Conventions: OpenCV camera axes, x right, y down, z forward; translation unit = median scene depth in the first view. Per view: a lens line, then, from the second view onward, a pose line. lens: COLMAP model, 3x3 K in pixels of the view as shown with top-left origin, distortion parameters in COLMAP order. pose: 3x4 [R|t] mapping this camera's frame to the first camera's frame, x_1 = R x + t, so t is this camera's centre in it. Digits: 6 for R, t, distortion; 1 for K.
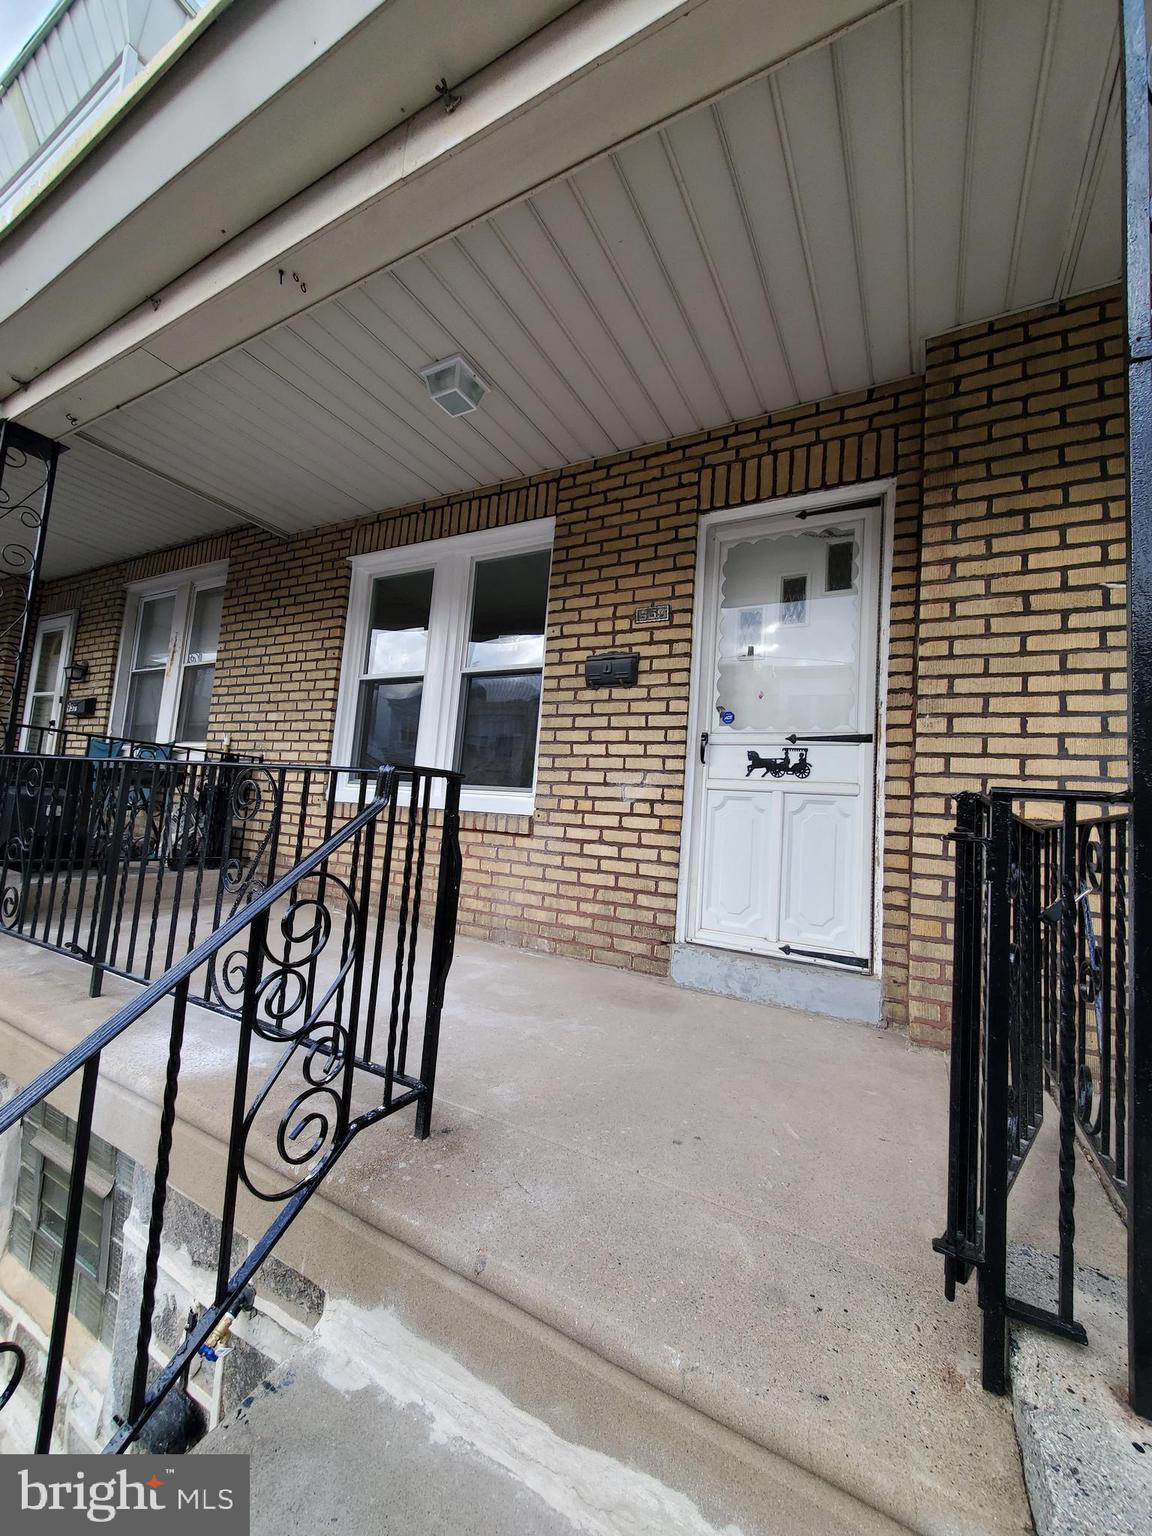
lens RADIAL K [[607.0, 0, 561.1], [0, 607.0, 763.6], [0, 0, 1]] dist [0.001780, -0.000195]
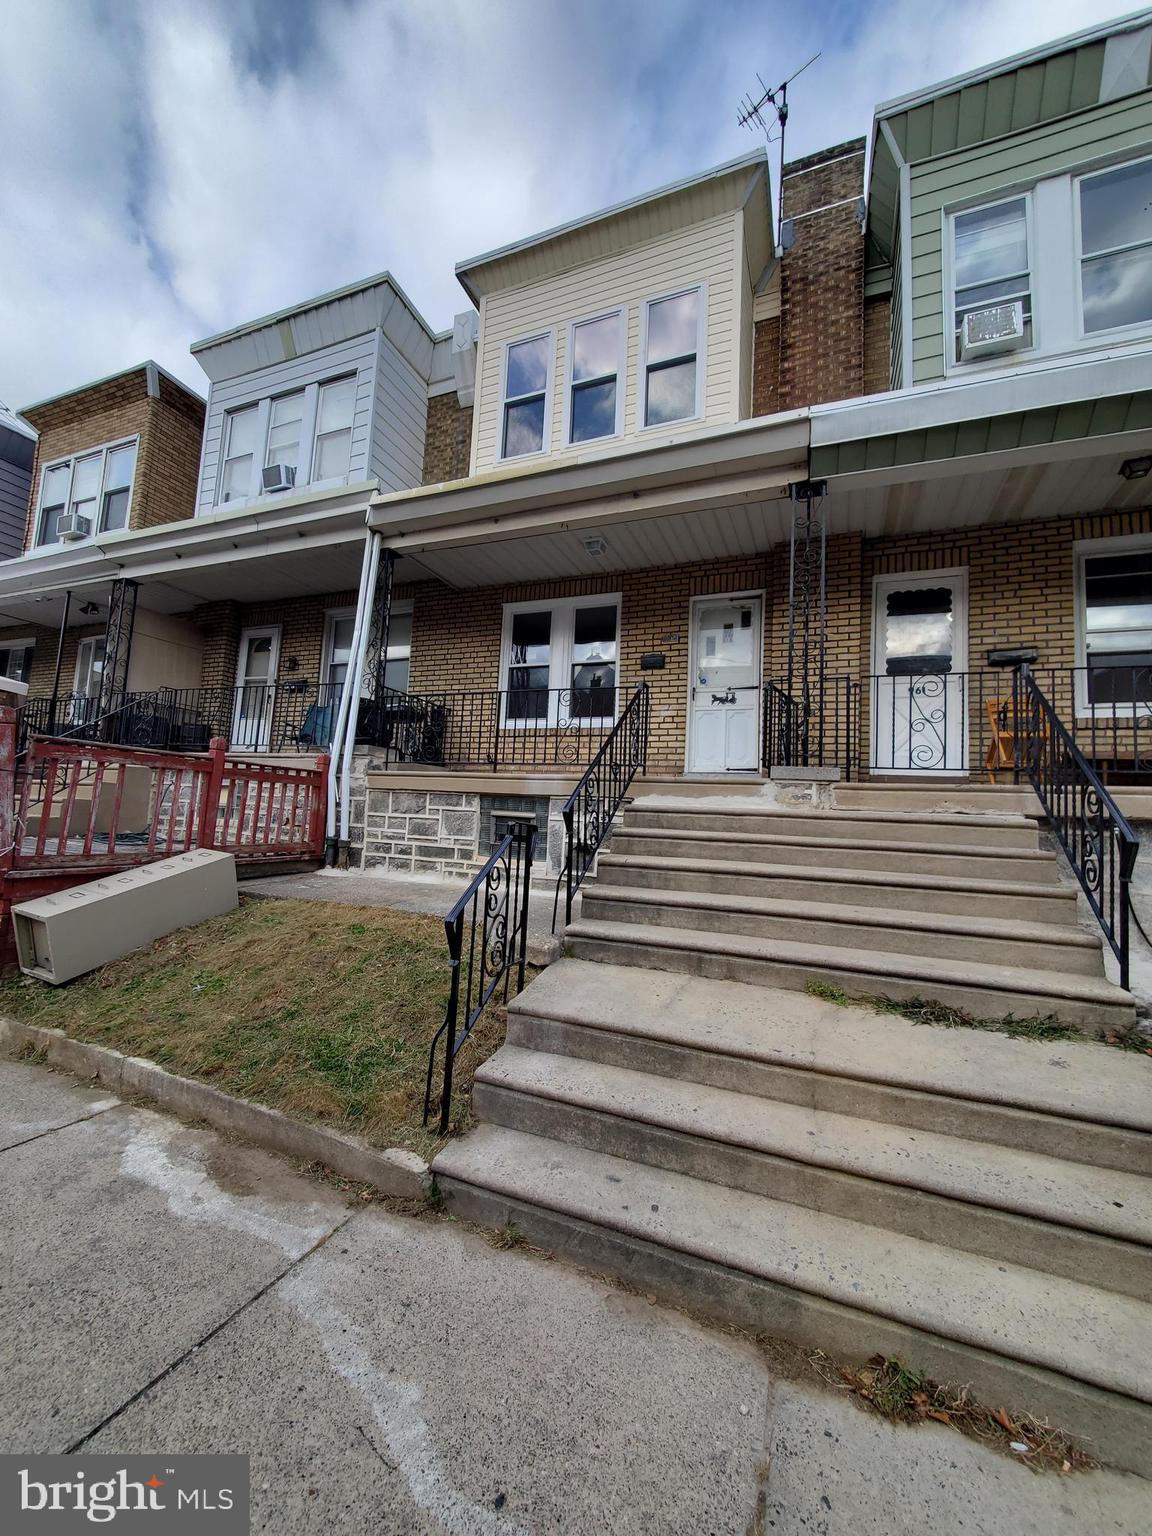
lens RADIAL K [[607.0, 0, 561.1], [0, 607.0, 763.6], [0, 0, 1]] dist [0.001780, -0.000195]
pose [[0.992222, -0.013511, 0.123747, -0.566202], [0.013841, 0.999903, -0.001808, 0.237716], [-0.123711, 0.003506, 0.992312, -1.276692]]
